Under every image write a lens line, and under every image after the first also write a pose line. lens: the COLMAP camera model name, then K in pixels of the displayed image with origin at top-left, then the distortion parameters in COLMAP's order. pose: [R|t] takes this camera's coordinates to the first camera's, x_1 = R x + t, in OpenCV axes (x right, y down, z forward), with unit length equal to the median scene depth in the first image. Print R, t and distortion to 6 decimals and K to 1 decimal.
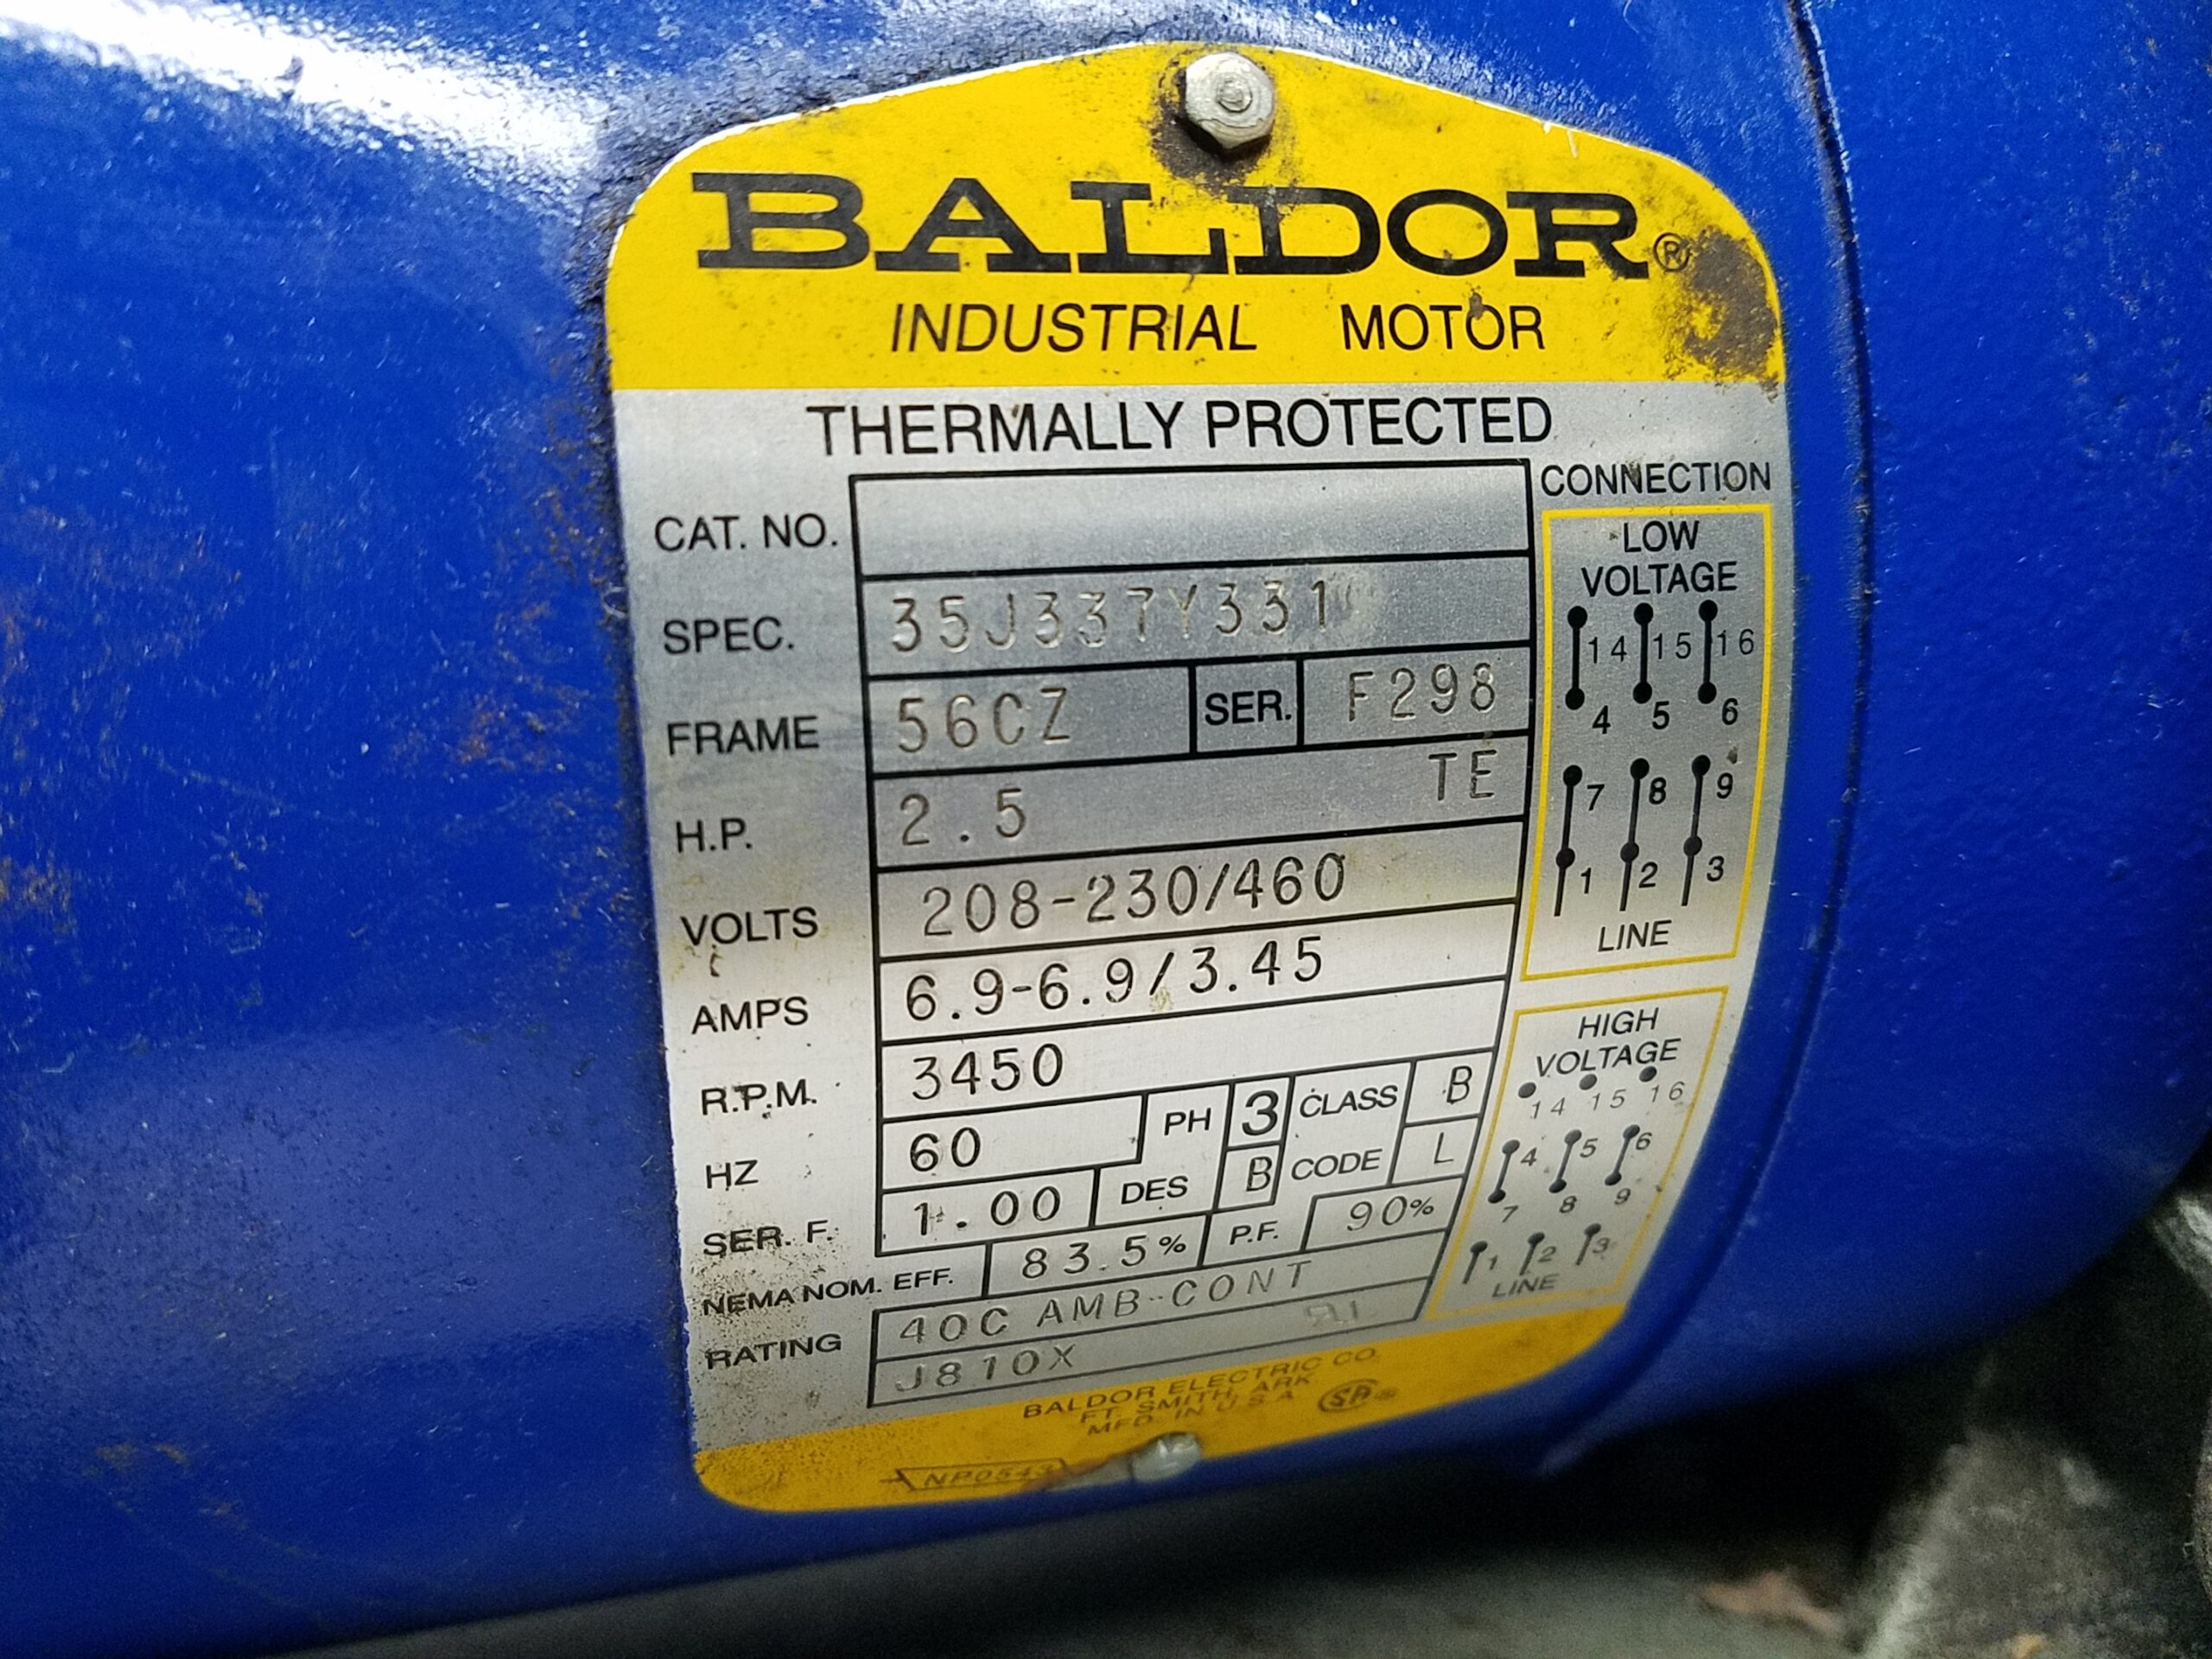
lens RADIAL K [[1765.3, 0, 1073.9], [0, 1765.3, 902.8], [0, 0, 1]] dist [-0.004383, -0.166926]
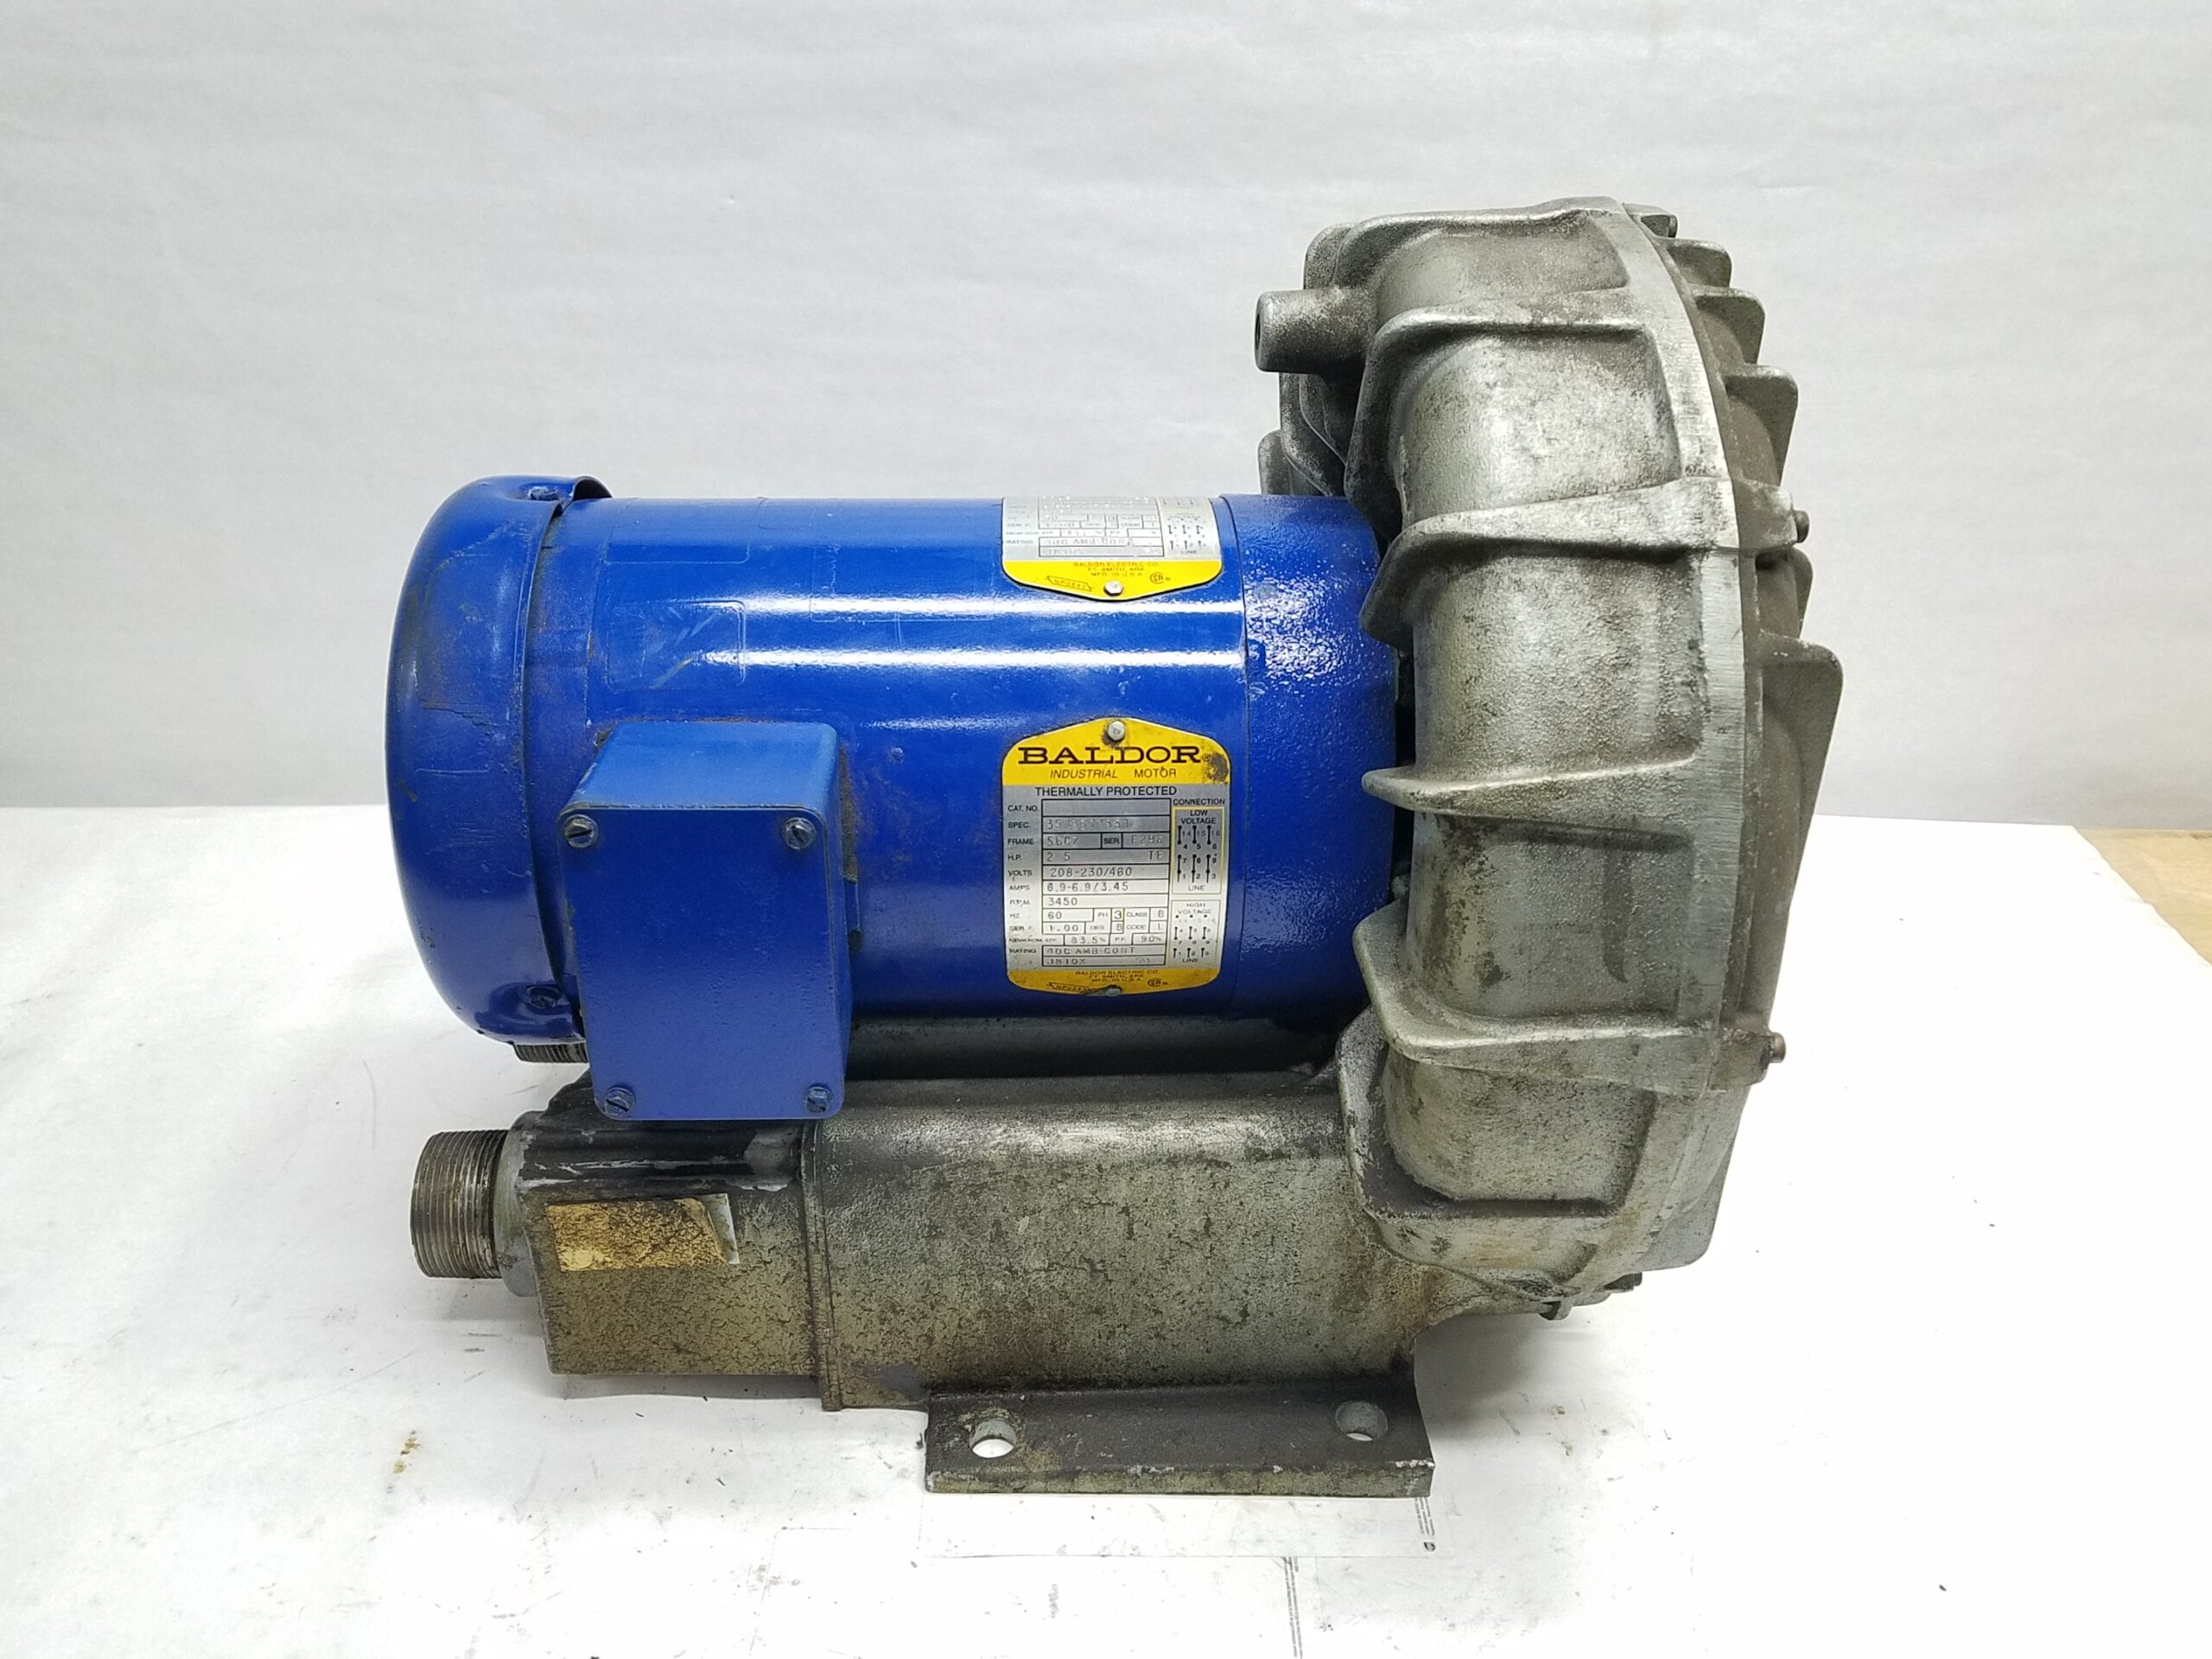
lens RADIAL K [[1780.6, 0, 1106.0], [0, 1780.6, 829.5], [0, 0, 1]] dist [0.014146, 0.000717]
pose [[0.974944, 0.098384, -0.199512, 1.189026], [-0.080690, 0.992204, 0.094975, -0.675654], [0.207300, -0.076497, 0.975282, -4.425647]]
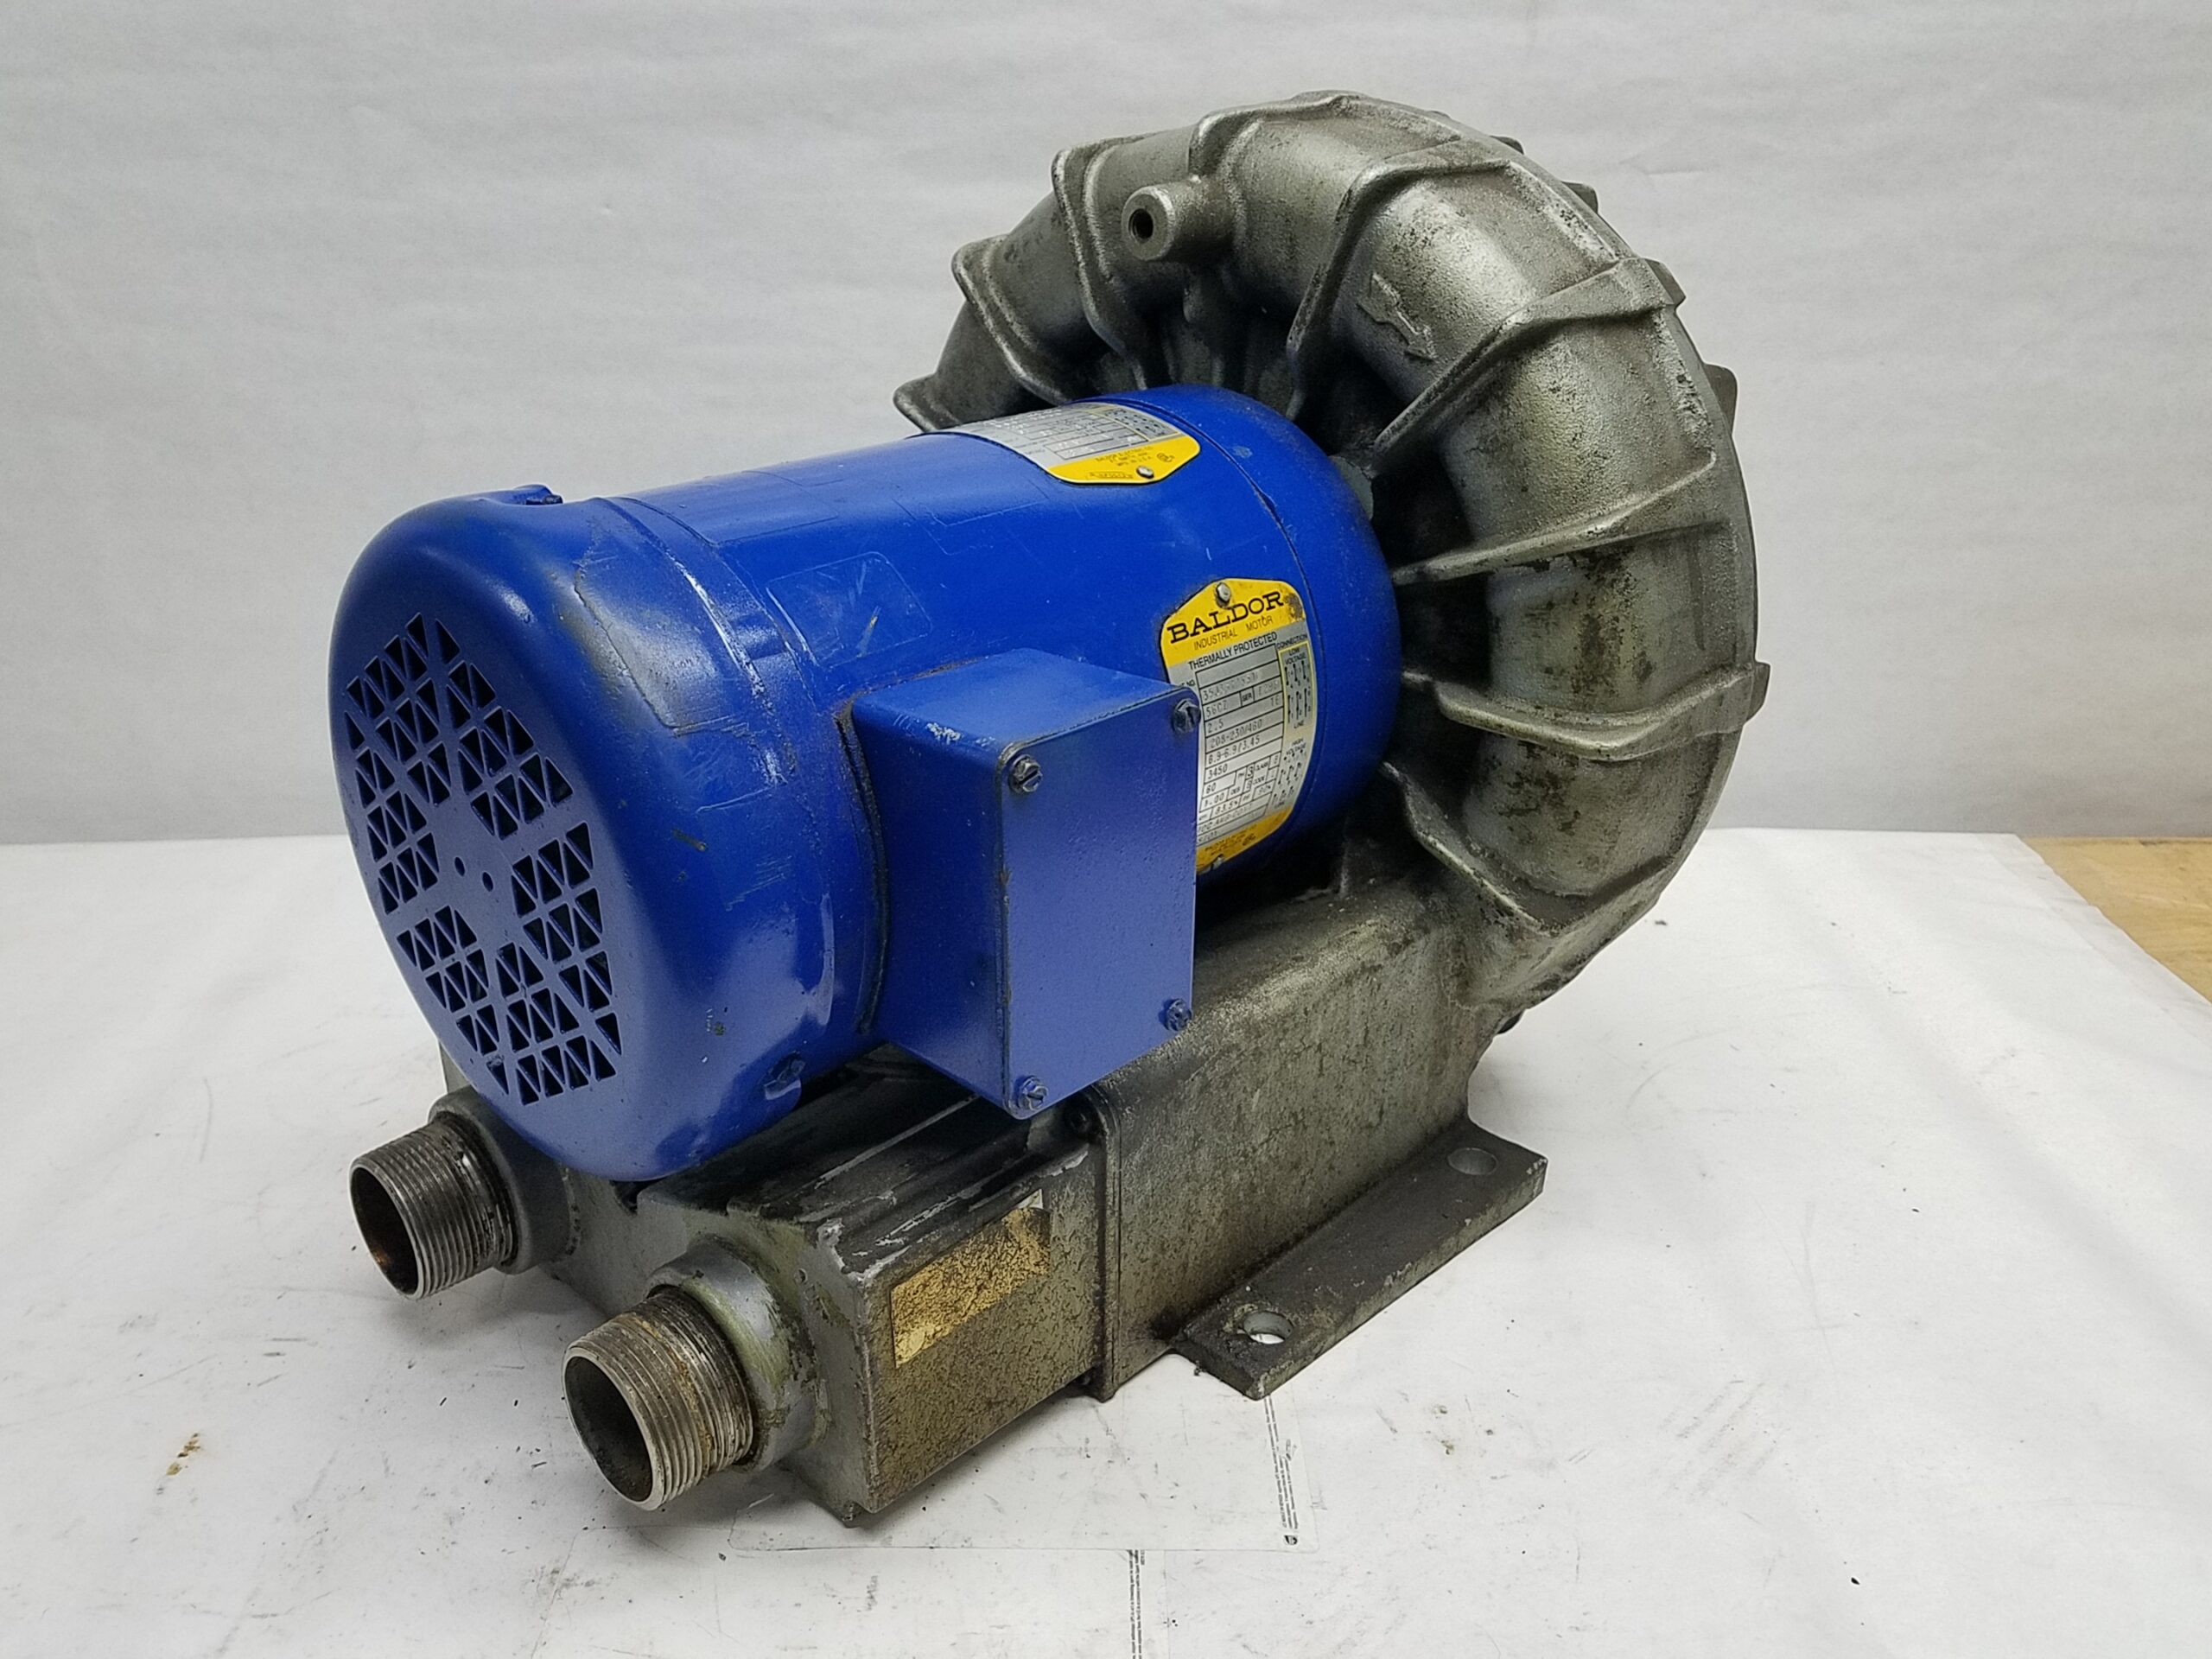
lens RADIAL K [[1788.1, 0, 1106.0], [0, 1788.1, 829.5], [0, 0, 1]] dist [-0.034952, -0.000169]
pose [[0.856314, -0.229315, 0.462753, -3.068511], [0.215824, 0.972920, 0.082748, -0.272570], [-0.469197, 0.029015, 0.882617, -3.871057]]
